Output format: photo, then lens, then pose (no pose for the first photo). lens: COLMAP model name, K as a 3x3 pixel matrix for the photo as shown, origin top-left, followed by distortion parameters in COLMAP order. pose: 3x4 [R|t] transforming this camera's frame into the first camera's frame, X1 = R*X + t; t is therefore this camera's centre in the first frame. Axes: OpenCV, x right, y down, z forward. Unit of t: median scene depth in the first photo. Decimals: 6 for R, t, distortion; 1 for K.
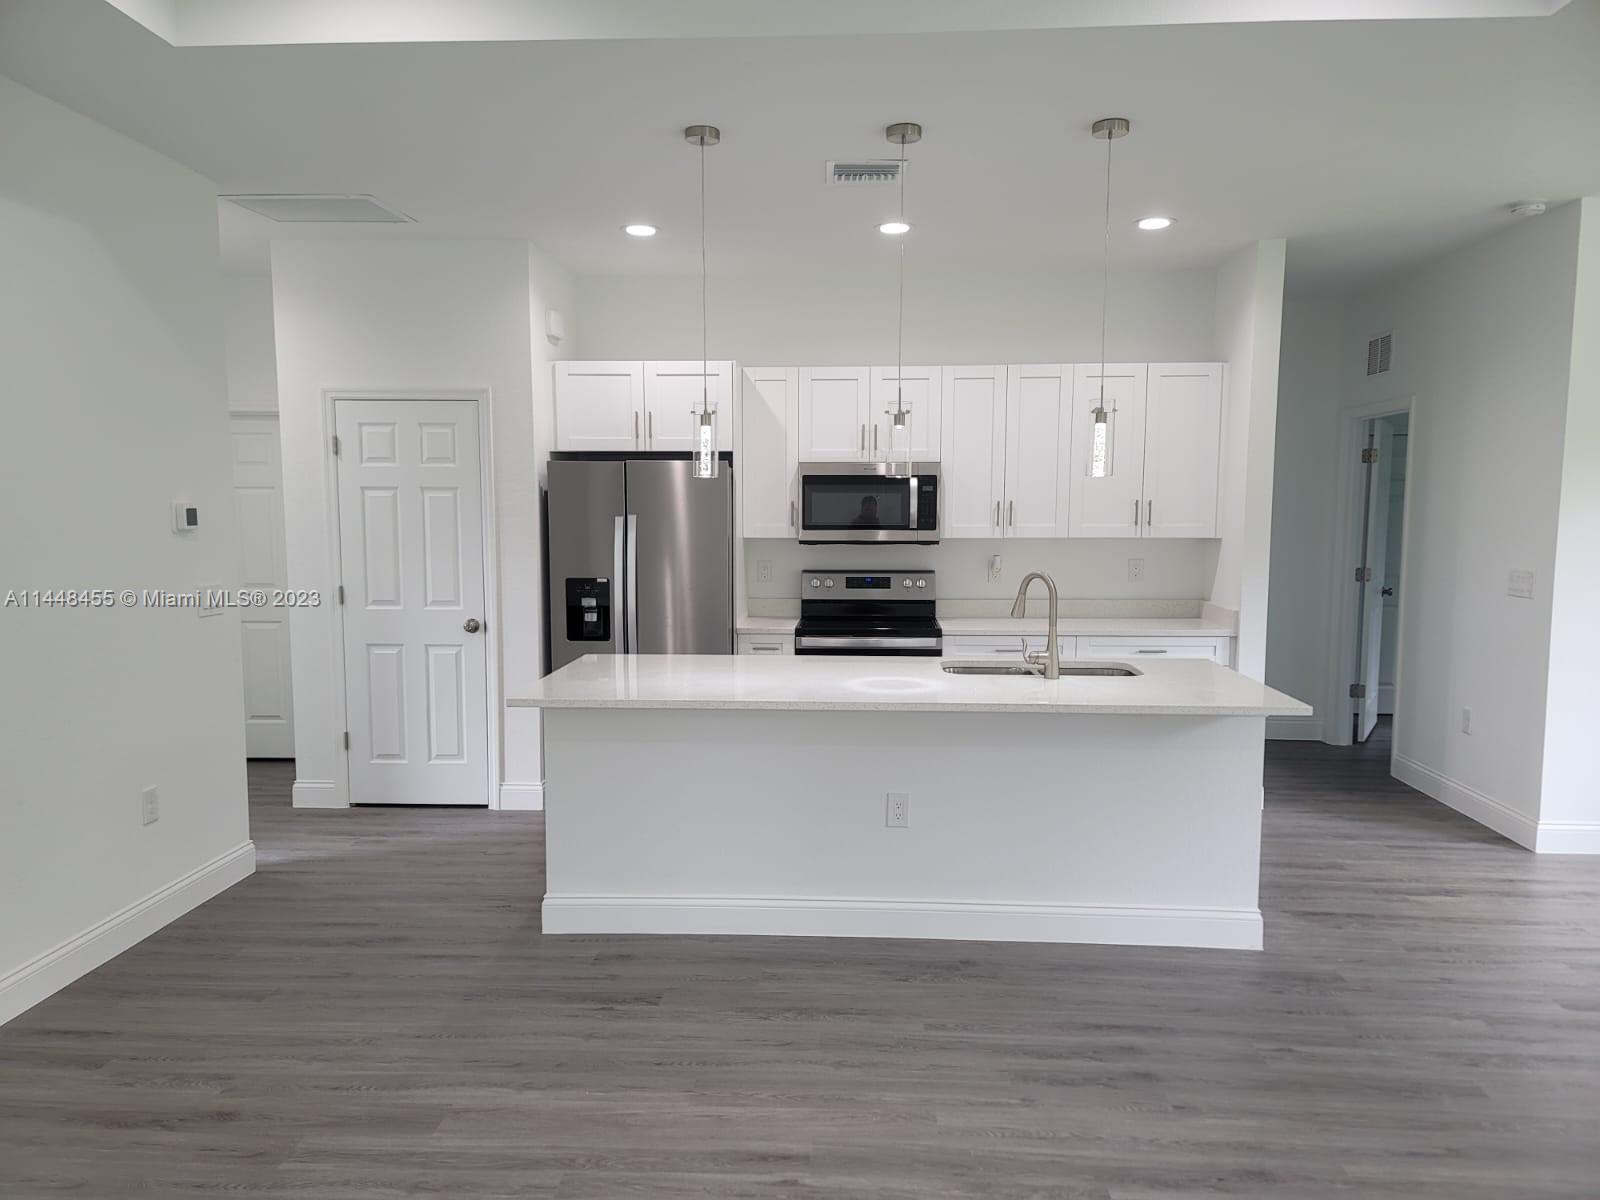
lens RADIAL K [[1133.8, 0, 800.0], [0, 1133.8, 600.0], [0, 0, 1]] dist [0.062040, -0.001317]
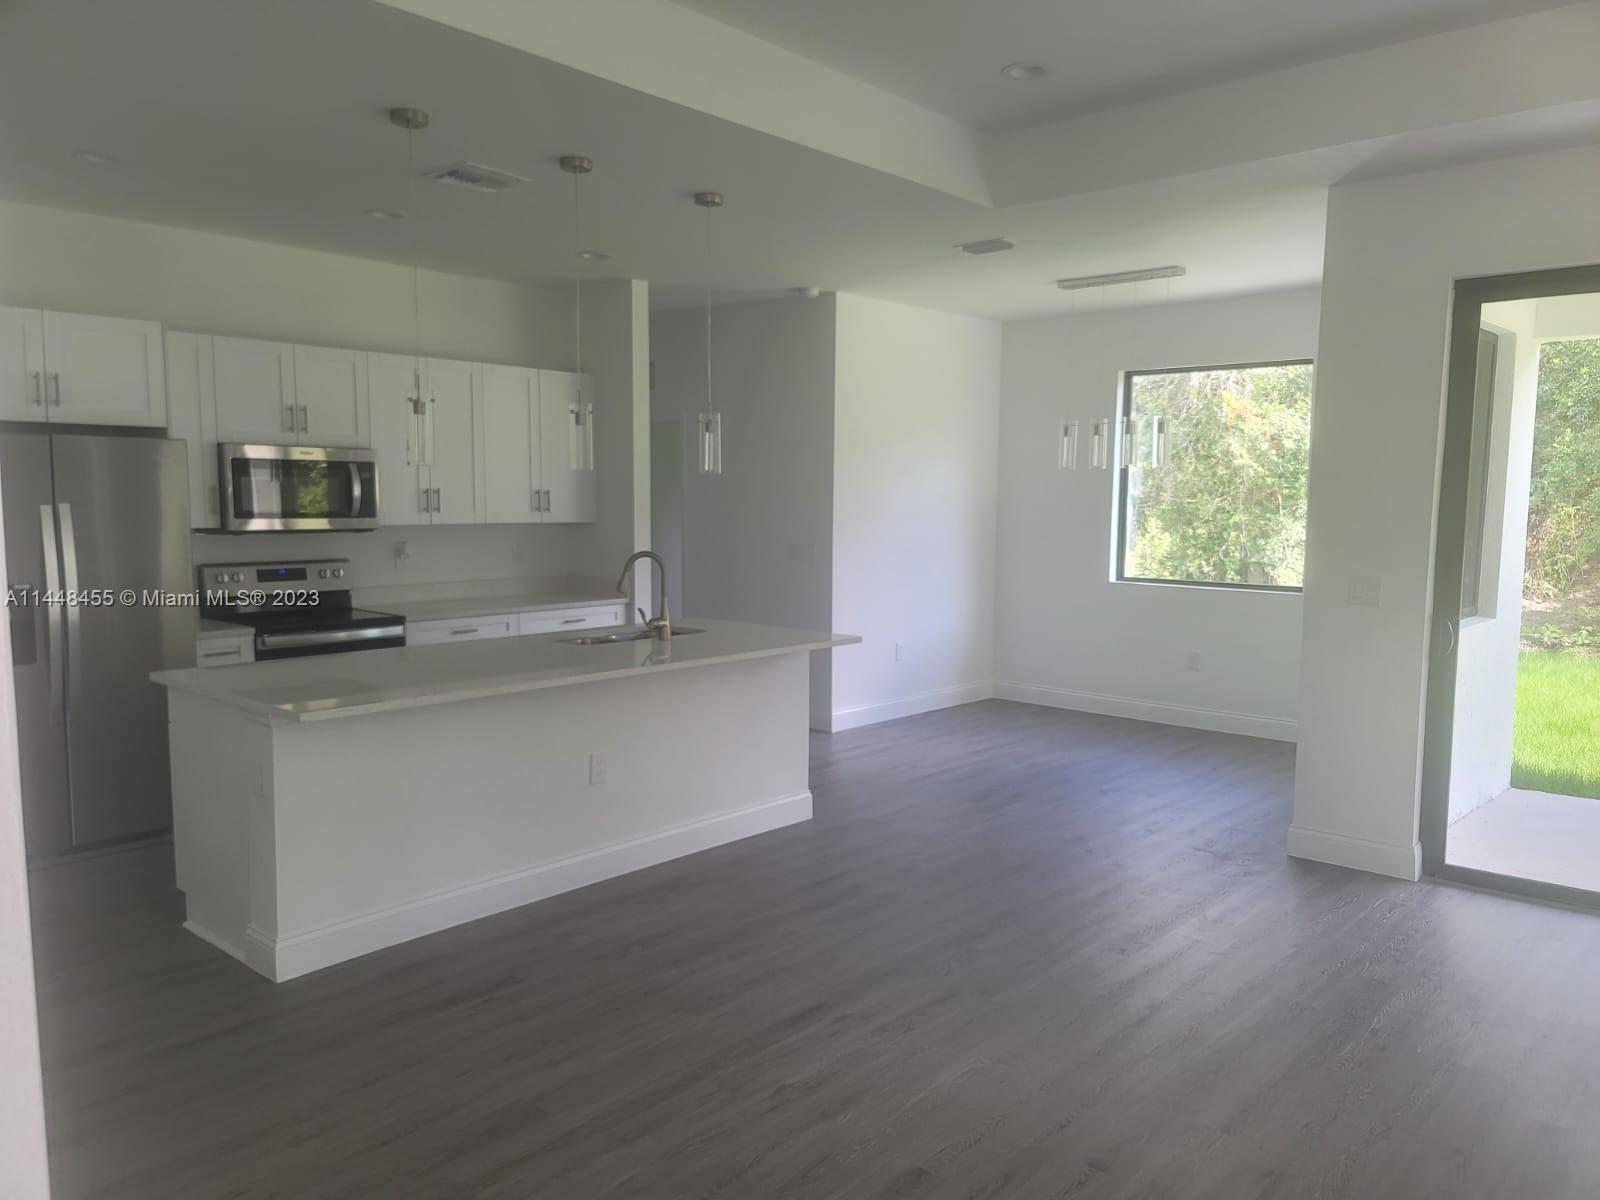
lens RADIAL K [[1133.8, 0, 800.0], [0, 1133.8, 600.0], [0, 0, 1]] dist [0.062040, -0.001317]
pose [[0.646005, -0.068131, 0.760287, -0.417779], [0.058327, 0.997503, 0.039829, -0.008379], [-0.761102, 0.018615, 0.648365, 0.078927]]
